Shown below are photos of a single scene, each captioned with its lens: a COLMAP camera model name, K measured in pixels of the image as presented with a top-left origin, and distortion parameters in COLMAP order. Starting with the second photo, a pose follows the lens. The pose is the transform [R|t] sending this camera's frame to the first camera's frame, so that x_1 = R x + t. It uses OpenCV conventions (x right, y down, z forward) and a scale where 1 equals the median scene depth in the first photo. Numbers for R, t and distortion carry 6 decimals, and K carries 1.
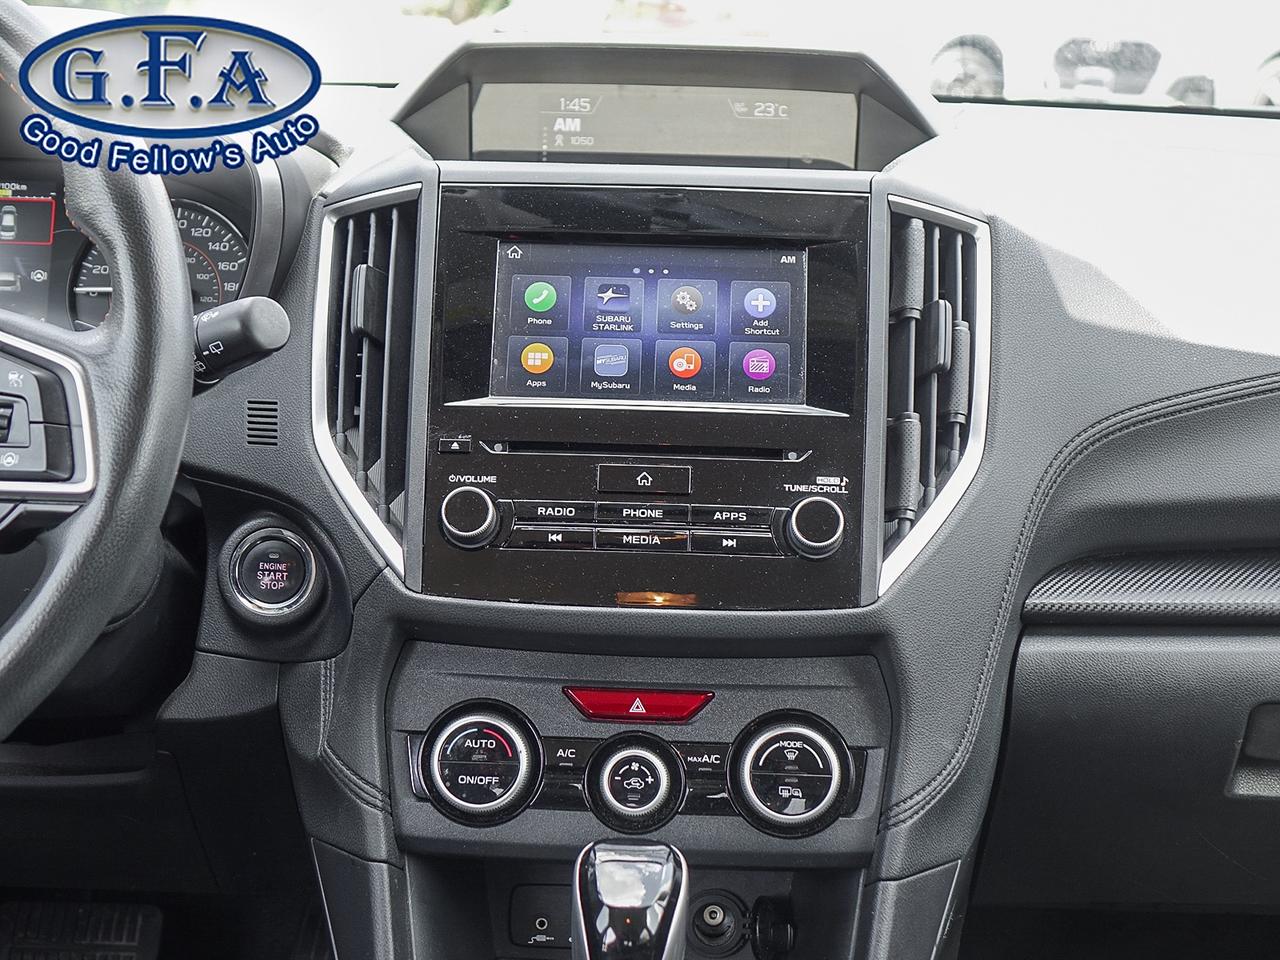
lens RADIAL K [[1991.2, 0, 640.0], [0, 1991.2, 480.0], [0, 0, 1]] dist [0.001954, -0.041325]
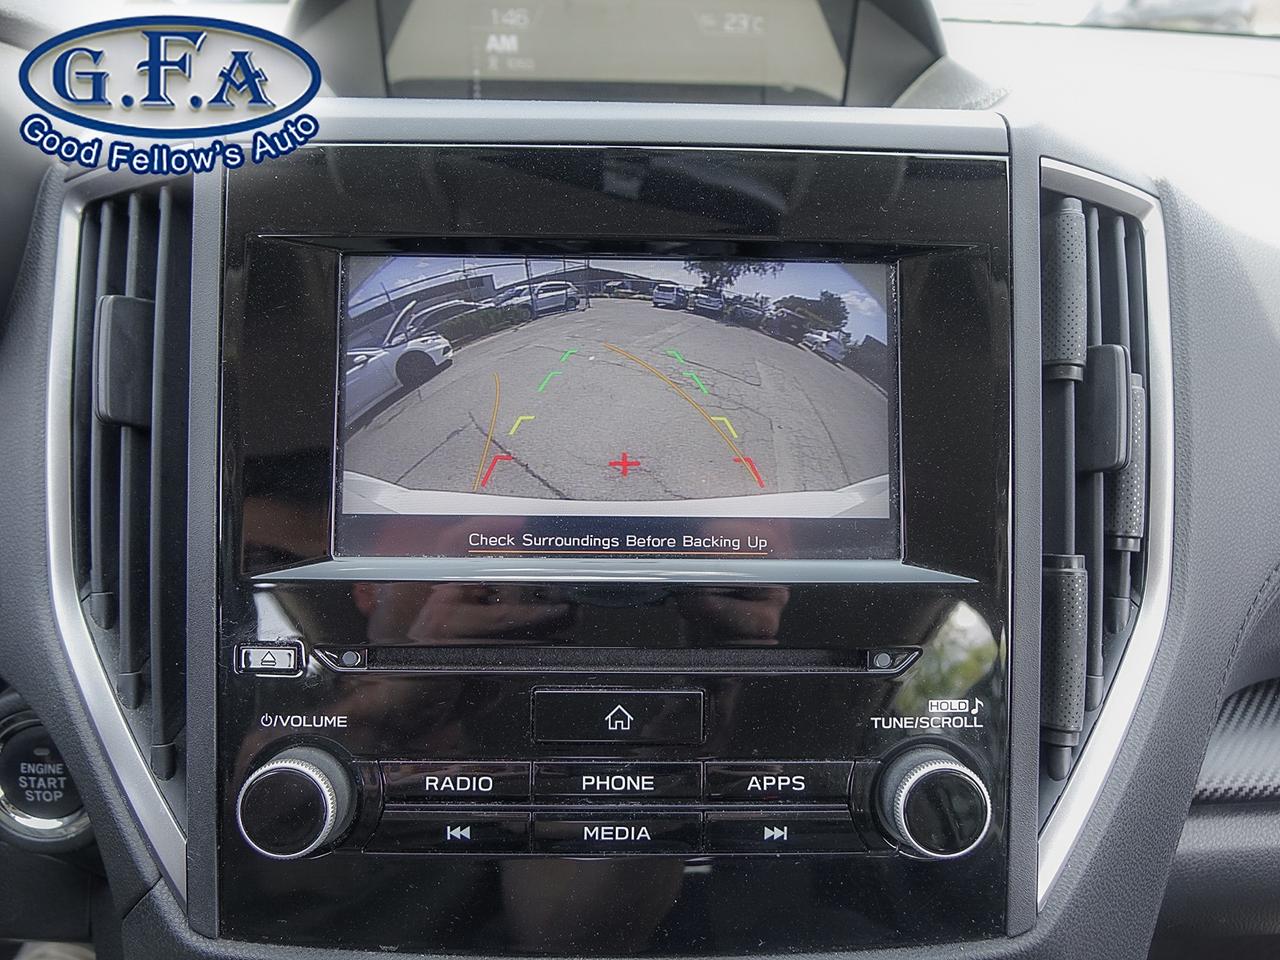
lens RADIAL K [[976.8, 0, 640.0], [0, 976.8, 480.0], [0, 0, 1]] dist [-0.008155, -0.004049]
pose [[0.998619, -0.025666, 0.045843, -0.002584], [0.014537, 0.973471, 0.228347, -0.121884], [-0.050488, -0.227365, 0.972500, 0.734151]]
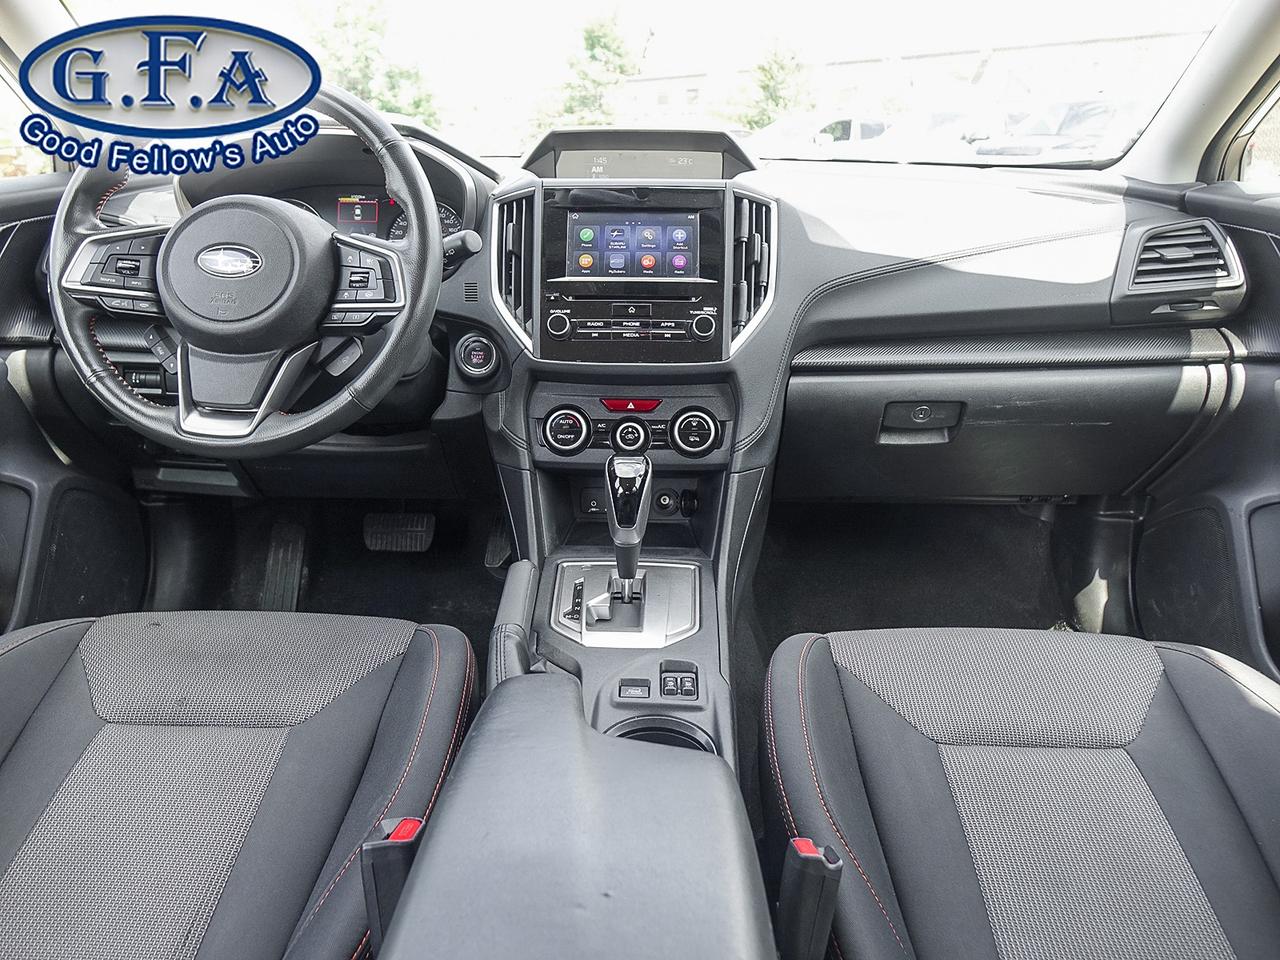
lens RADIAL K [[894.1, 0, 641.4], [0, 894.1, 459.2], [0, 0, 1]] dist [0.000607, 0.000527]
pose [[0.999828, -0.018219, 0.003475, 0.006668], [0.017765, 0.994535, 0.102883, 0.066041], [-0.005331, -0.102803, 0.994687, -0.086131]]
